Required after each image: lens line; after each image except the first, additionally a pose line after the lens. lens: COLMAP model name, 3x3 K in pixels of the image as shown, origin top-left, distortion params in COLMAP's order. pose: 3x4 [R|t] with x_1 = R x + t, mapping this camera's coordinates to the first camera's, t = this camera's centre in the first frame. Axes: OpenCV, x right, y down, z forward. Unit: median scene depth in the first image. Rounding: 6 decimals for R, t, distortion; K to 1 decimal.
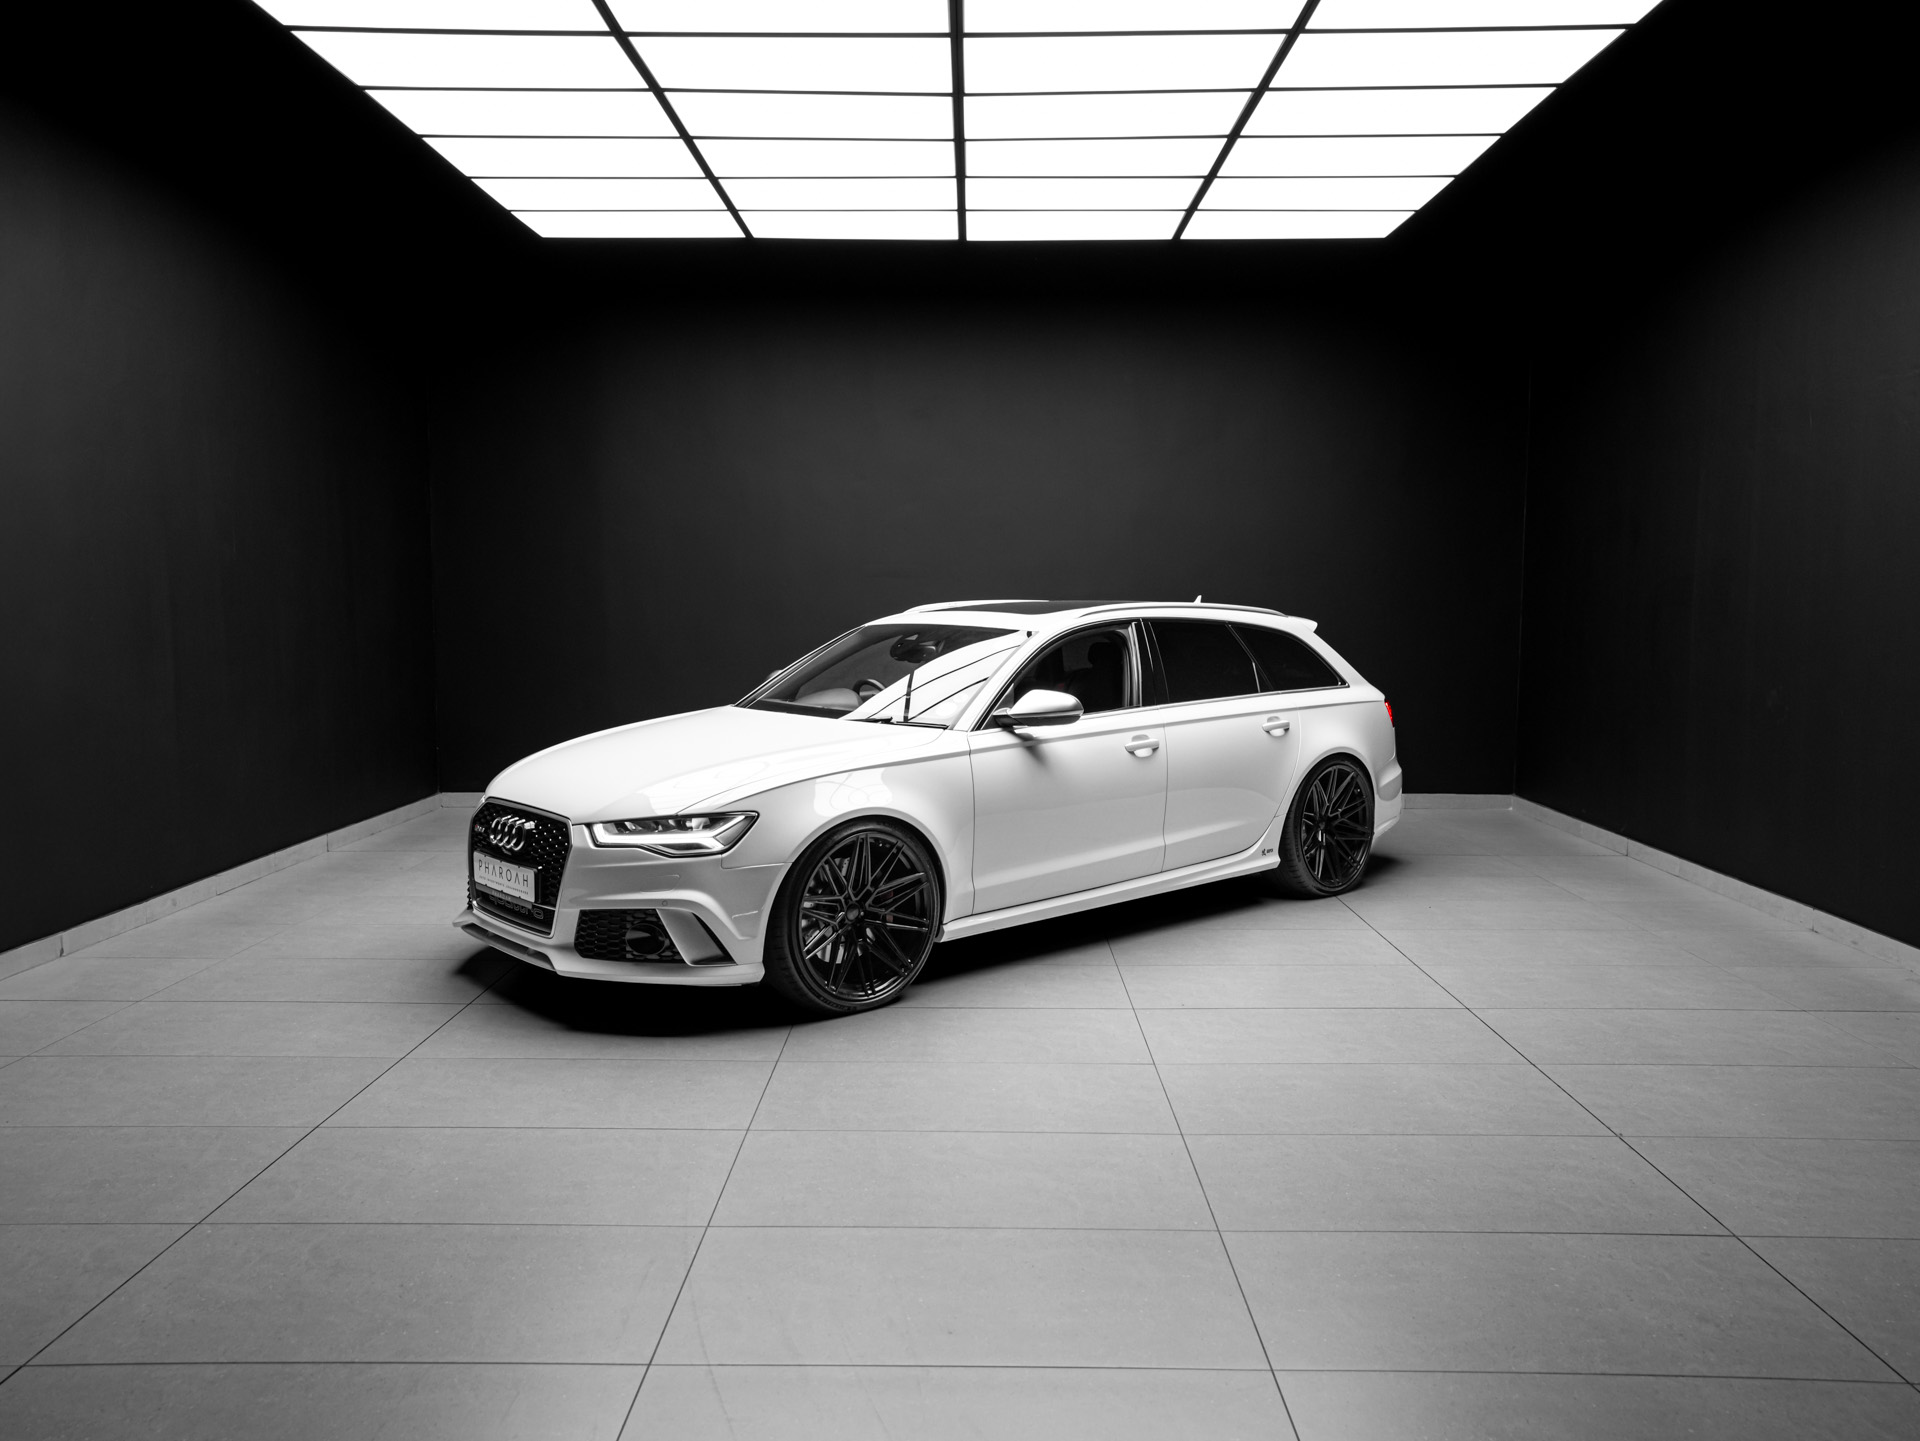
lens RADIAL K [[1464.4, 0, 974.5], [0, 1464.4, 718.3], [0, 0, 1]] dist [-0.026988, 0.071178]
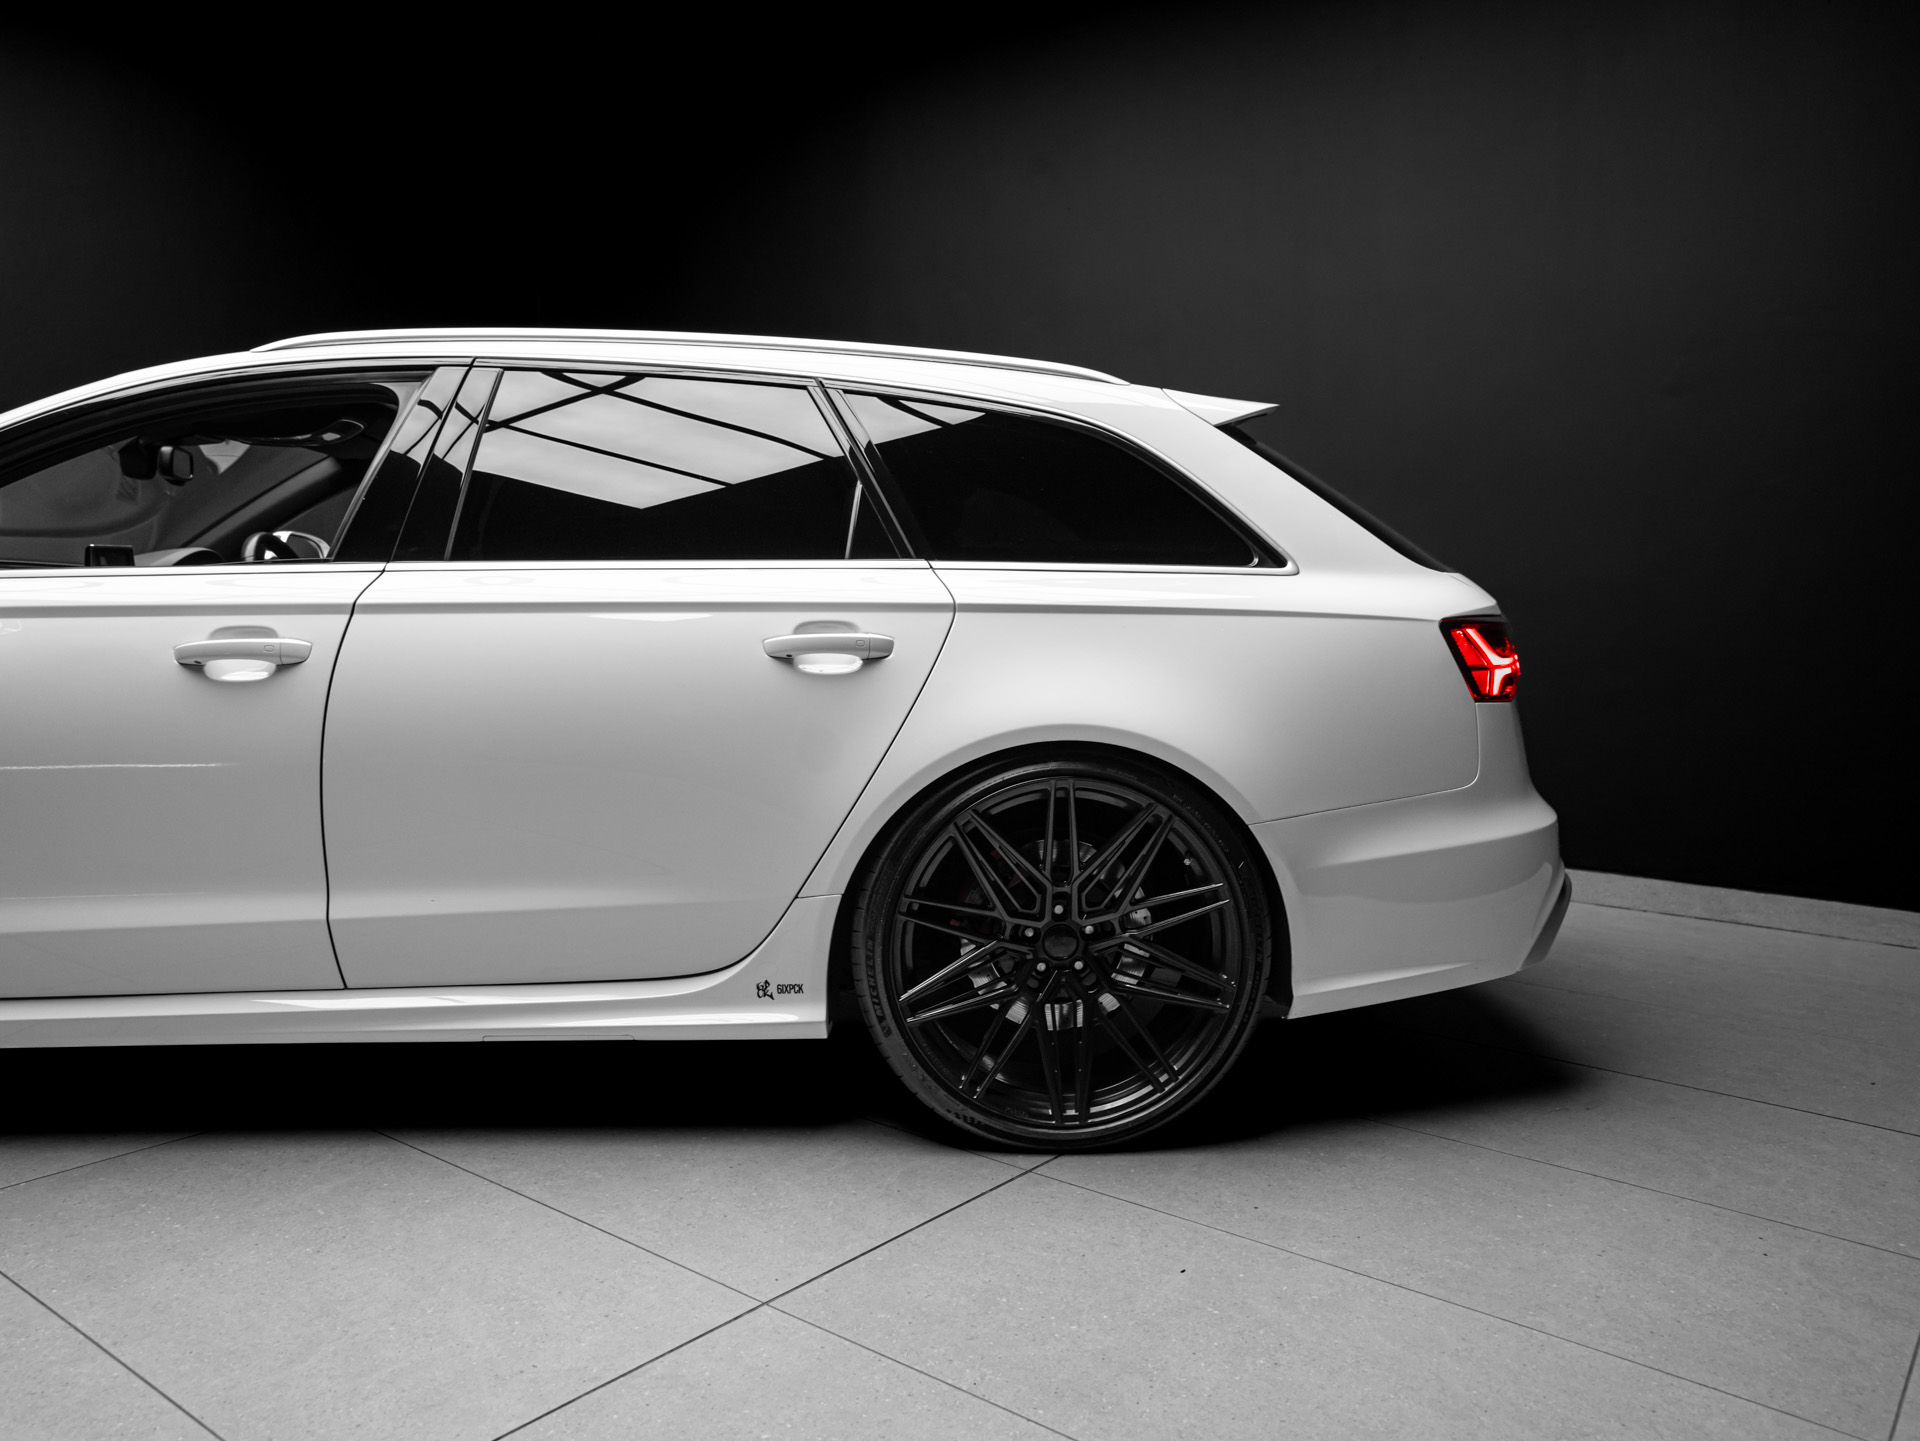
lens RADIAL K [[1447.0, 0, 963.2], [0, 1447.0, 721.2], [0, 0, 1]] dist [-0.026397, 0.068909]
pose [[0.780231, 0.069816, -0.621583, 0.450229], [-0.069631, 0.997269, 0.024610, 0.012686], [0.621604, 0.024080, 0.782961, 0.739294]]
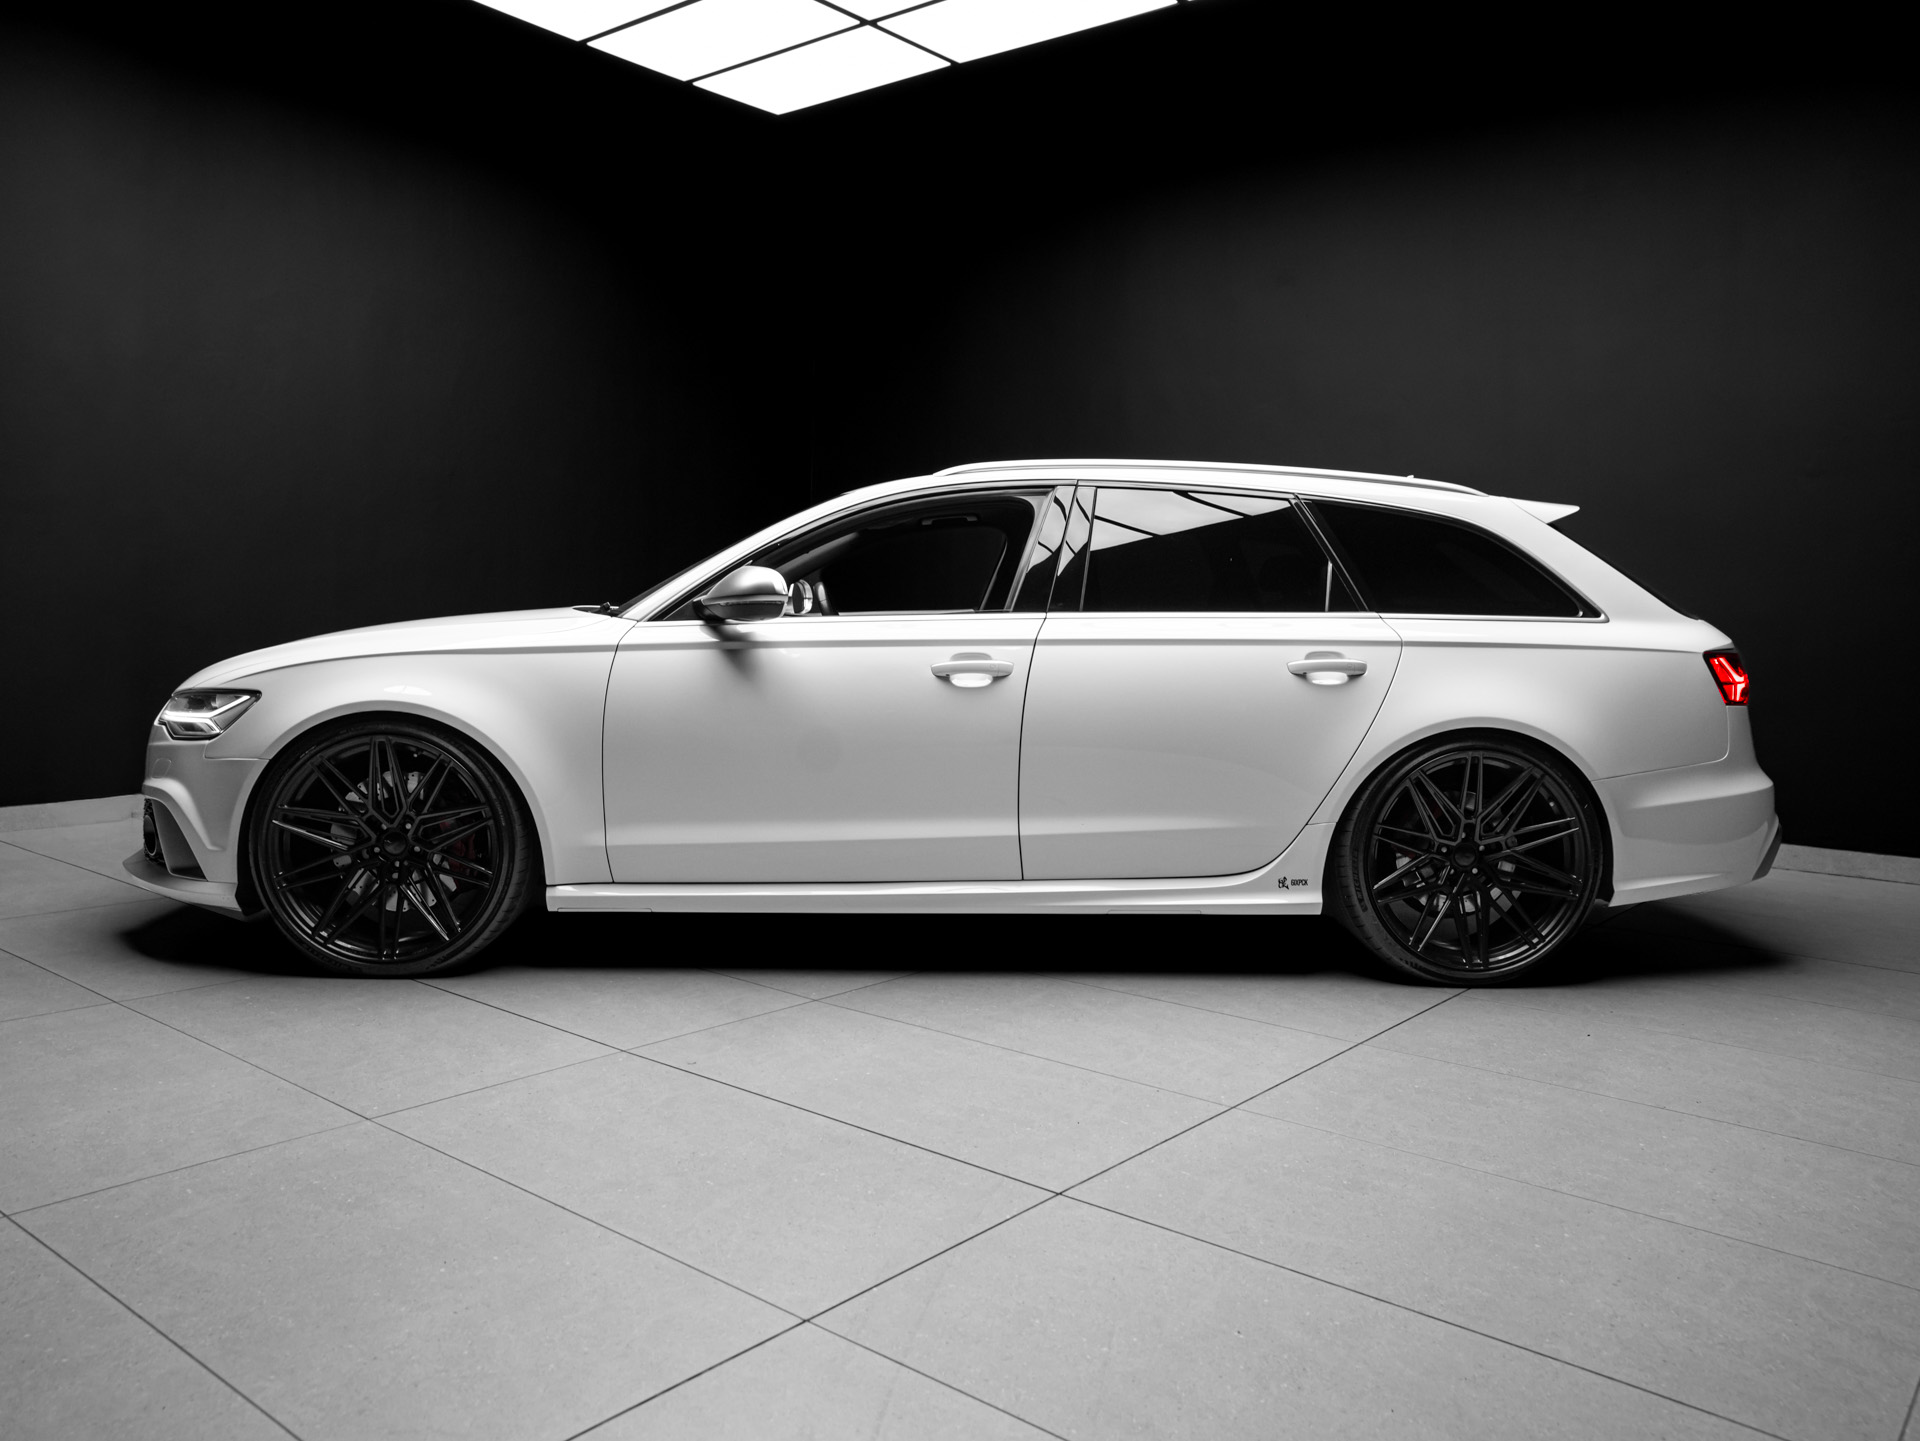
lens RADIAL K [[1433.5, 0, 926.9], [0, 1433.5, 730.1], [0, 0, 1]] dist [-0.028198, 0.038660]
pose [[0.766098, 0.058431, -0.640062, 0.443547], [-0.075192, 0.997169, 0.001032, 0.041007], [0.638310, 0.047337, 0.768323, 0.467576]]
